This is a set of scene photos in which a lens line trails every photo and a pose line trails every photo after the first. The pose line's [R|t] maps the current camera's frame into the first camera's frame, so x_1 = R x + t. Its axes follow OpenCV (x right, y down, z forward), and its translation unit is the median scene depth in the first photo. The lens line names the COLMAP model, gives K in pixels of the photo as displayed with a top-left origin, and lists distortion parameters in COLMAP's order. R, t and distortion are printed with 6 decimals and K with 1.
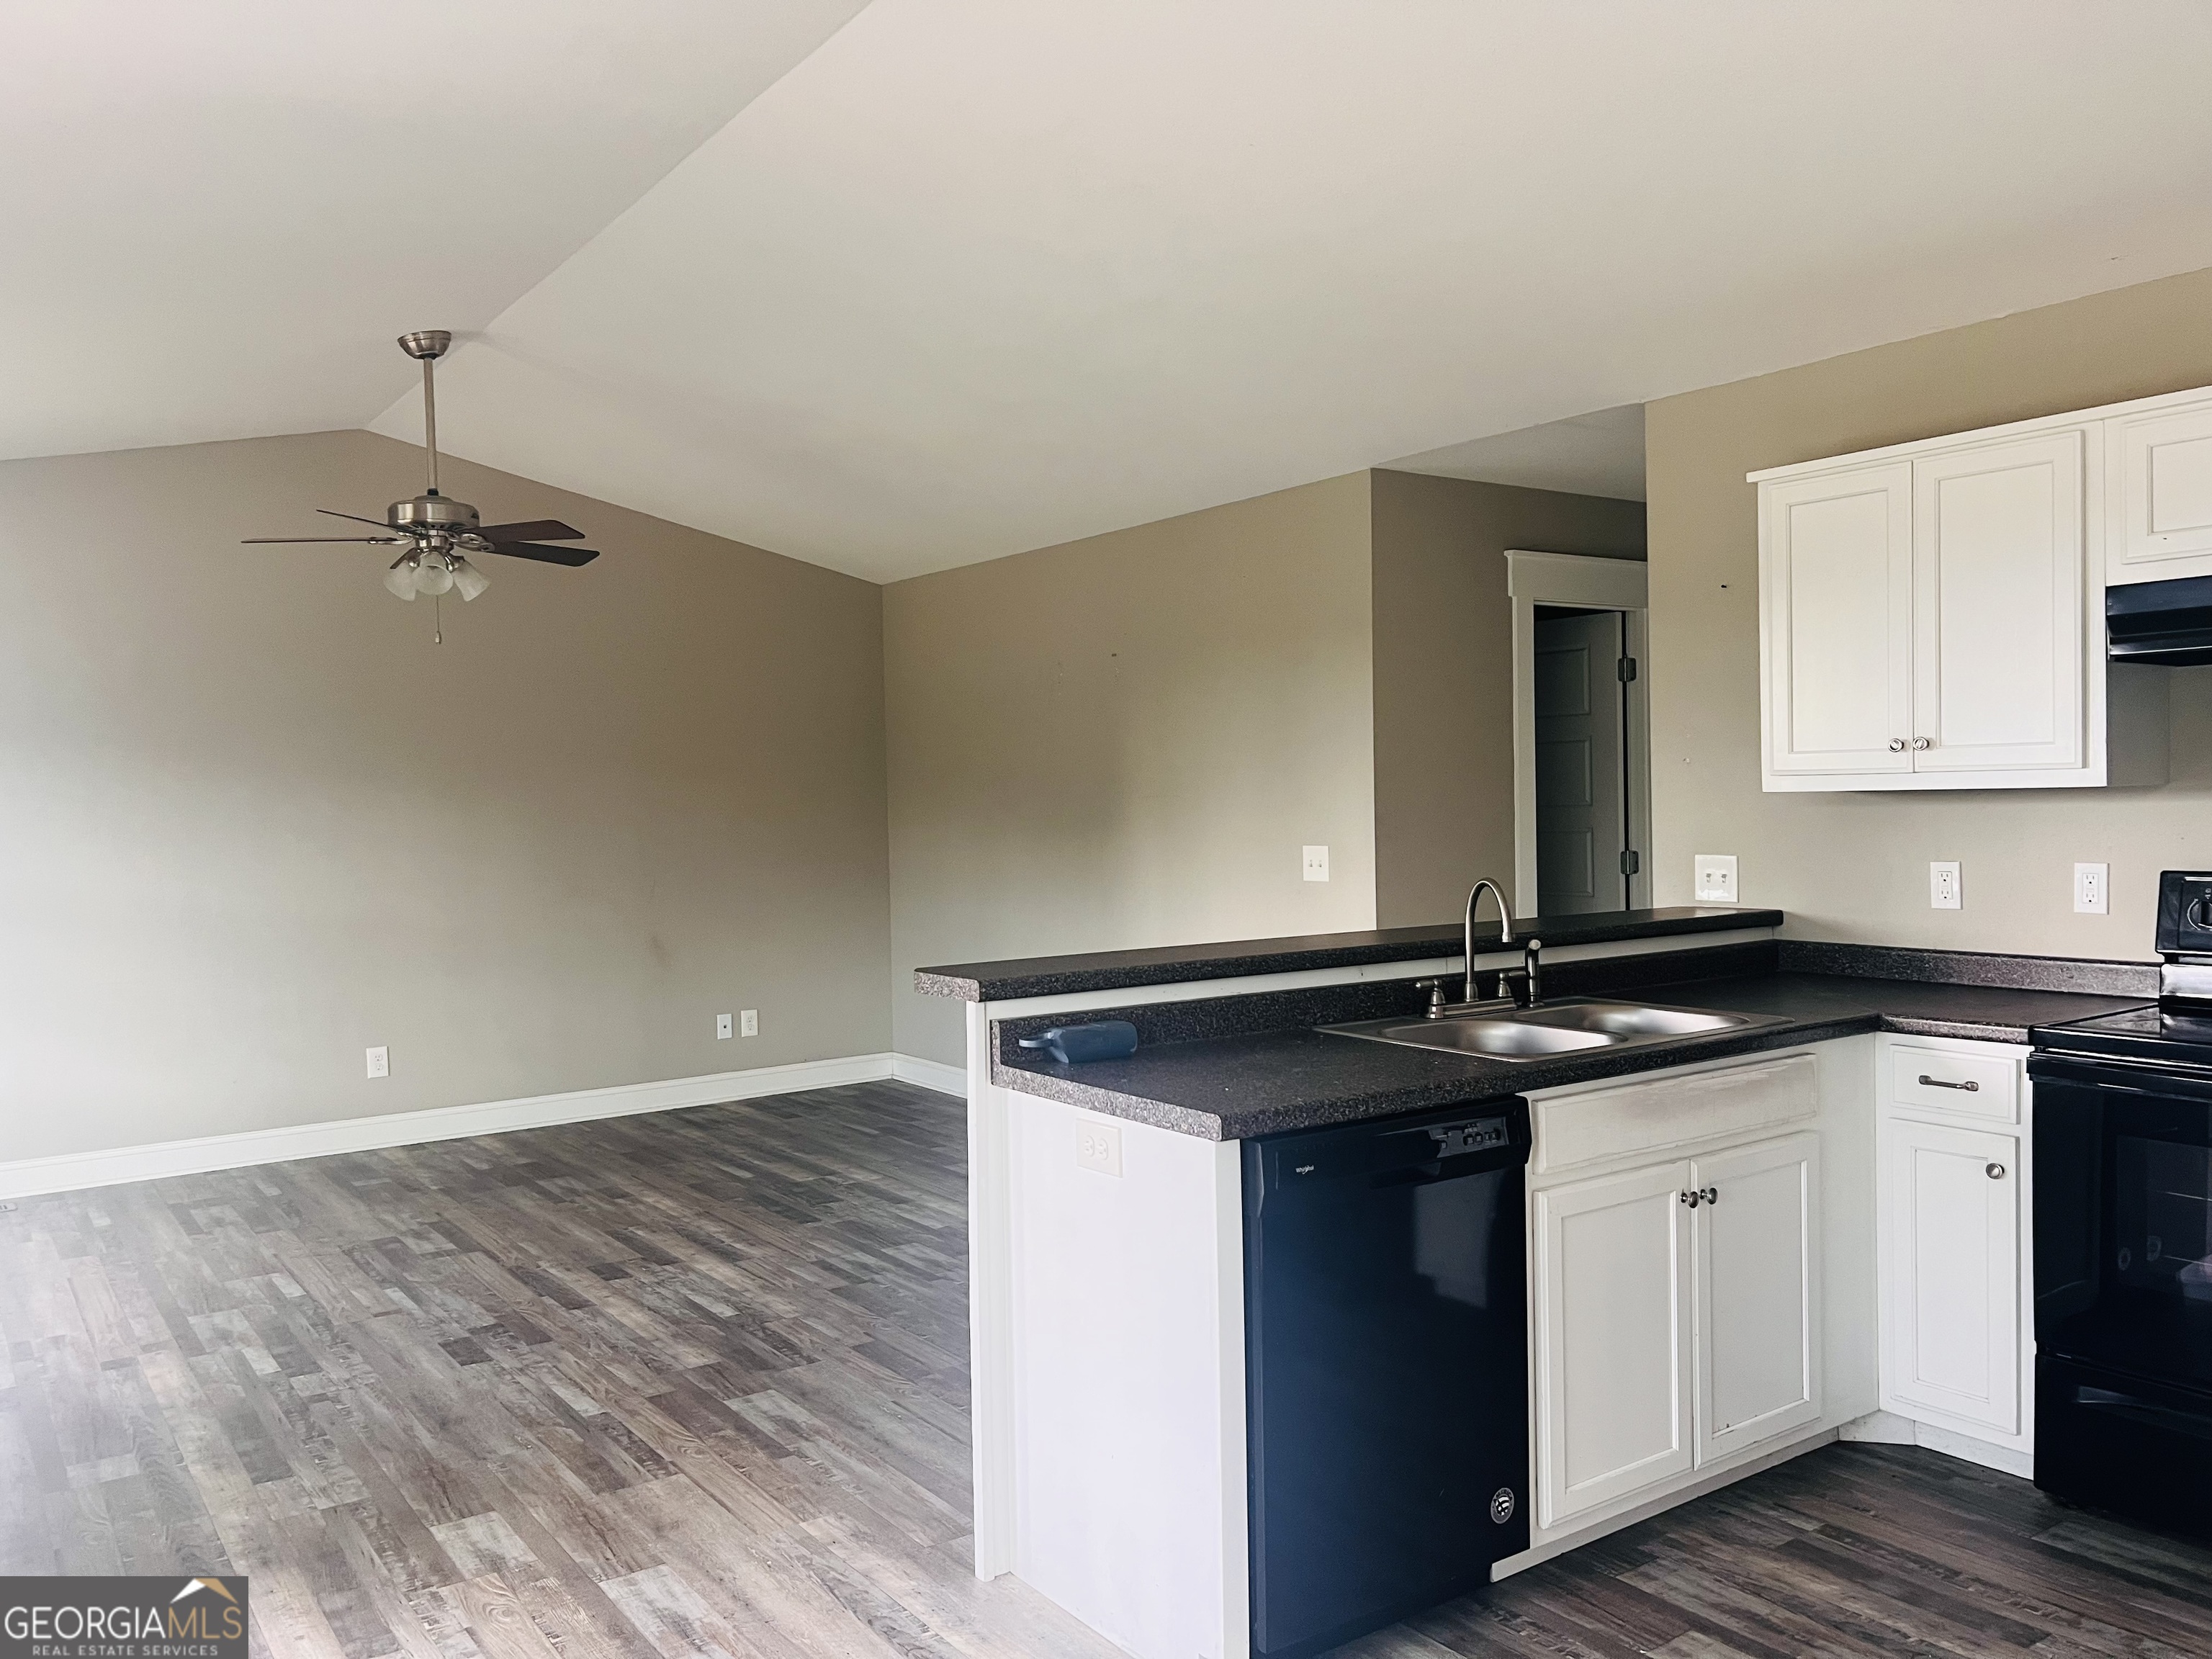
lens RADIAL K [[1688.8, 0, 1106.0], [0, 1688.8, 829.5], [0, 0, 1]] dist [0.046510, -0.001028]
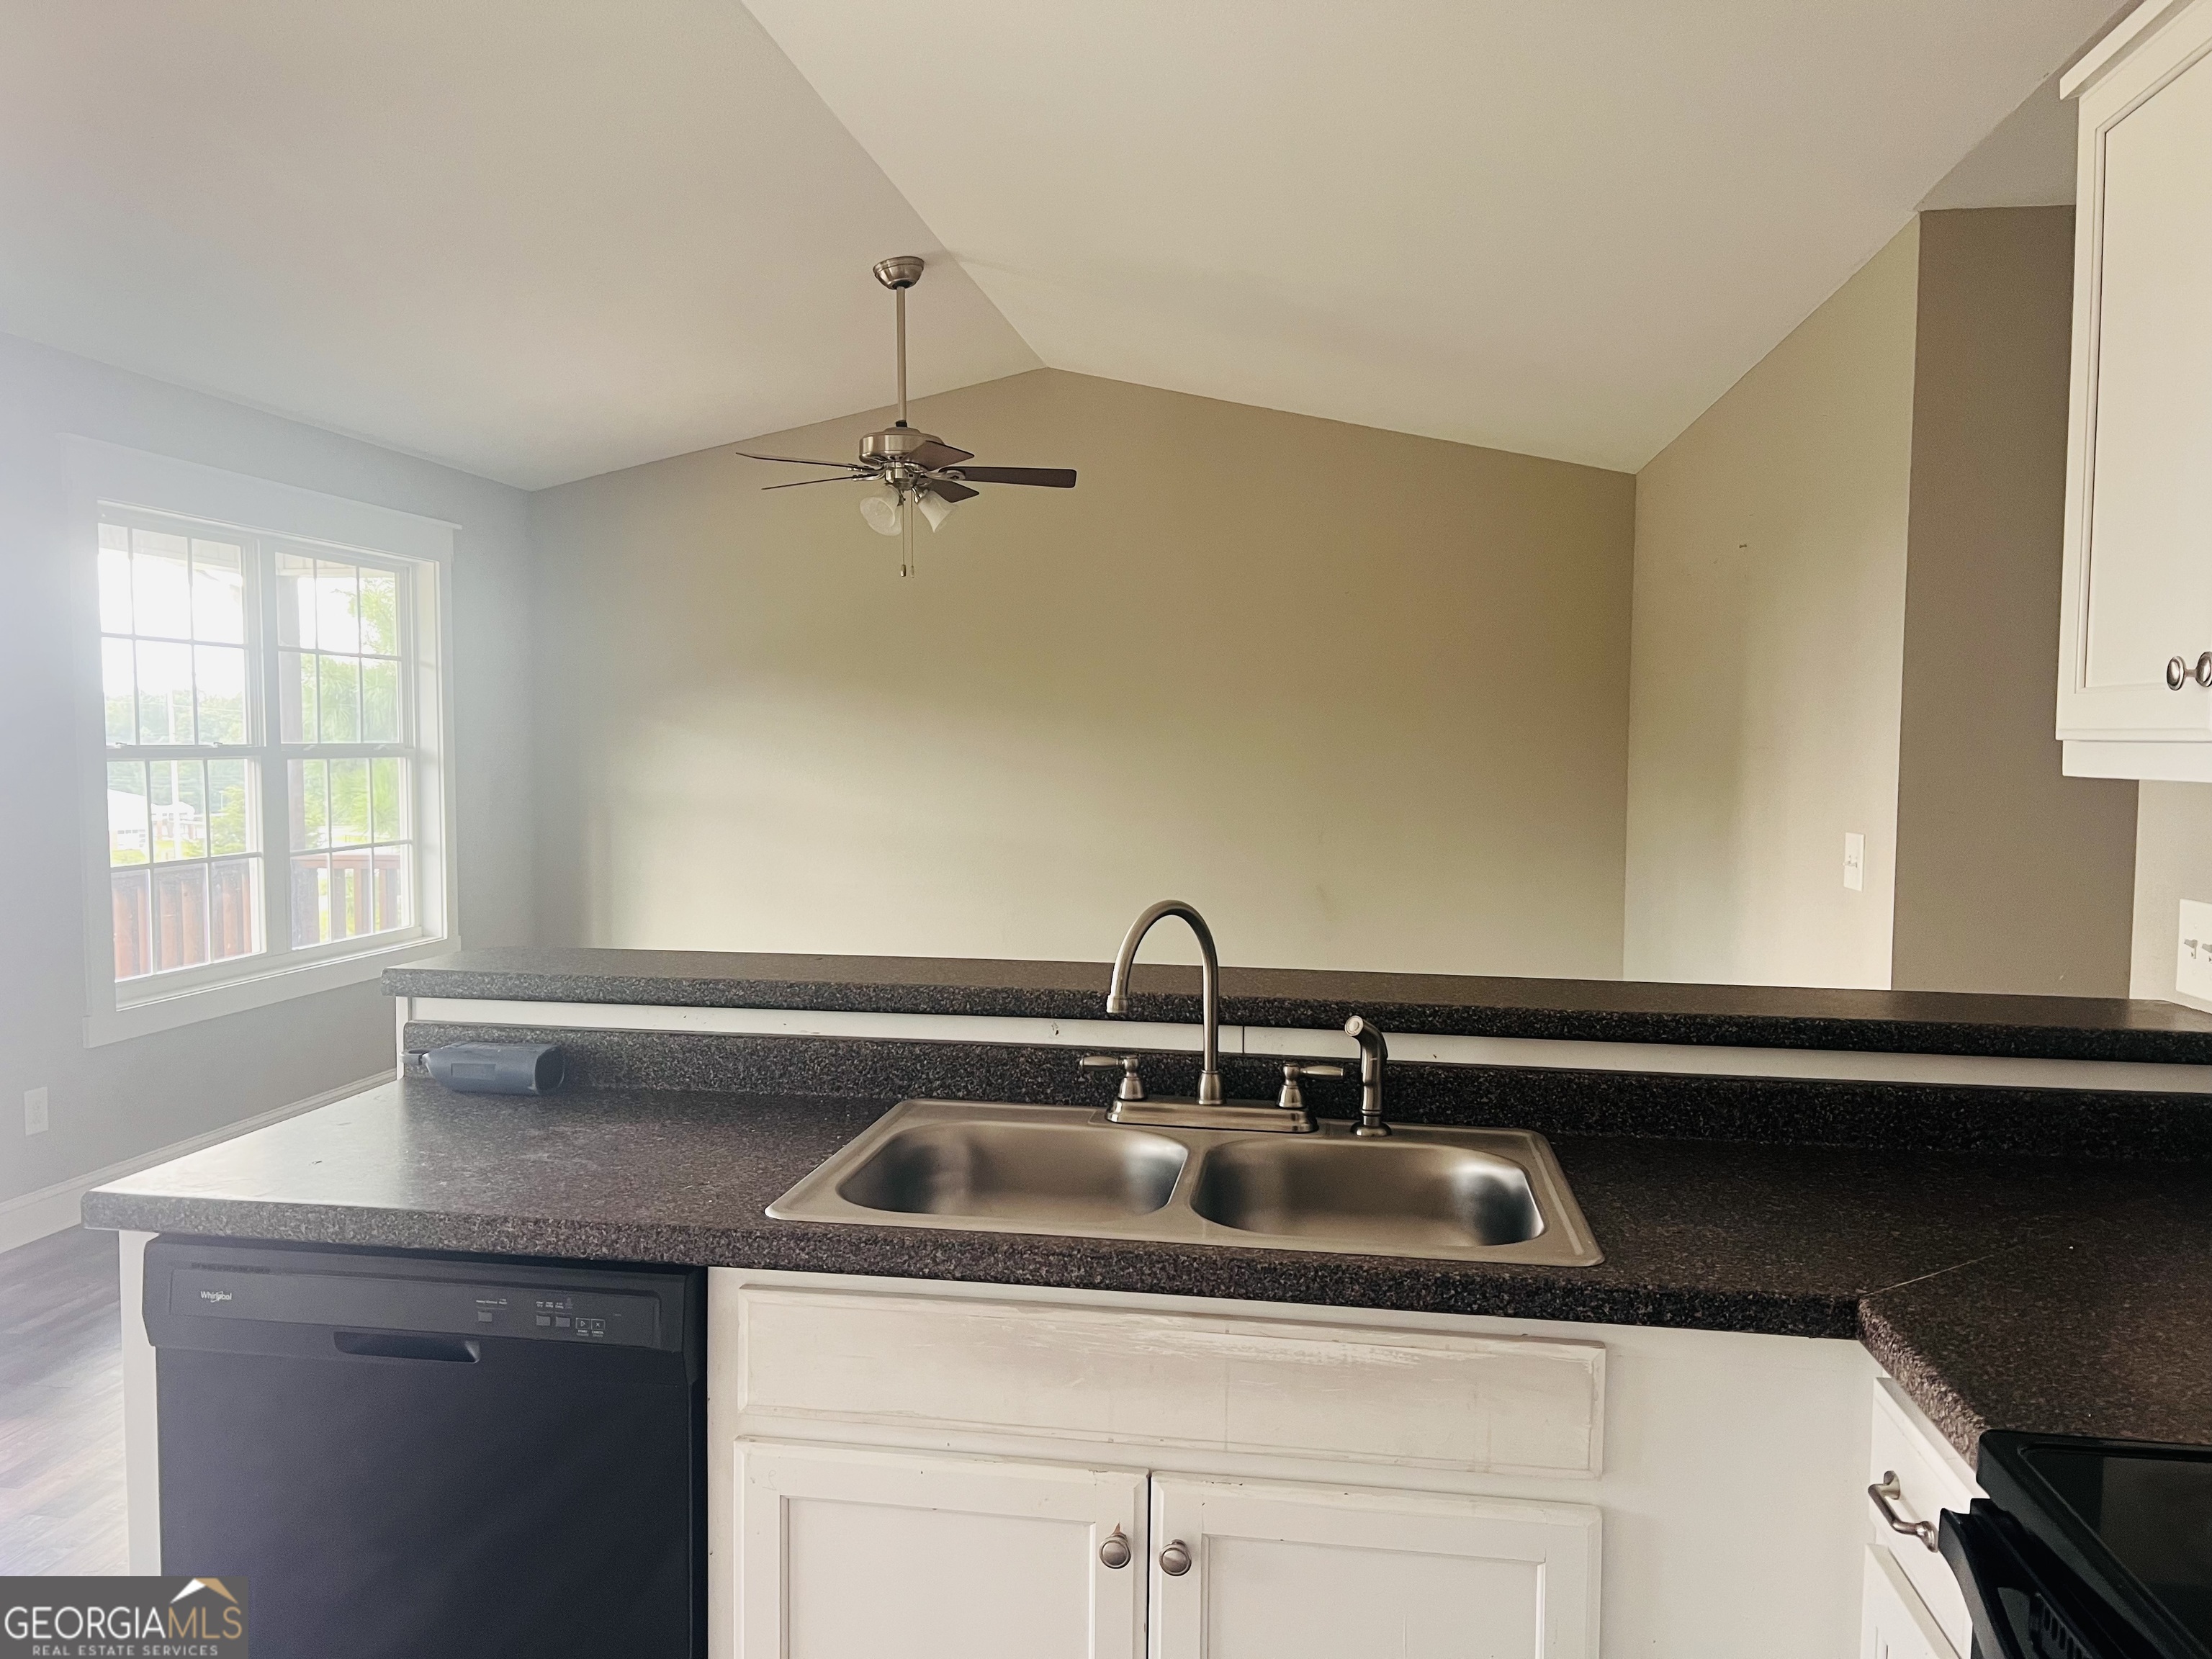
lens RADIAL K [[1650.1, 0, 1106.3], [0, 1650.1, 897.4], [0, 0, 1]] dist [0.093126, -0.249764]
pose [[0.719329, 0.092618, -0.688467, 0.583431], [-0.042393, 0.995078, 0.089573, -0.020986], [0.693374, -0.035246, 0.719715, 0.561096]]
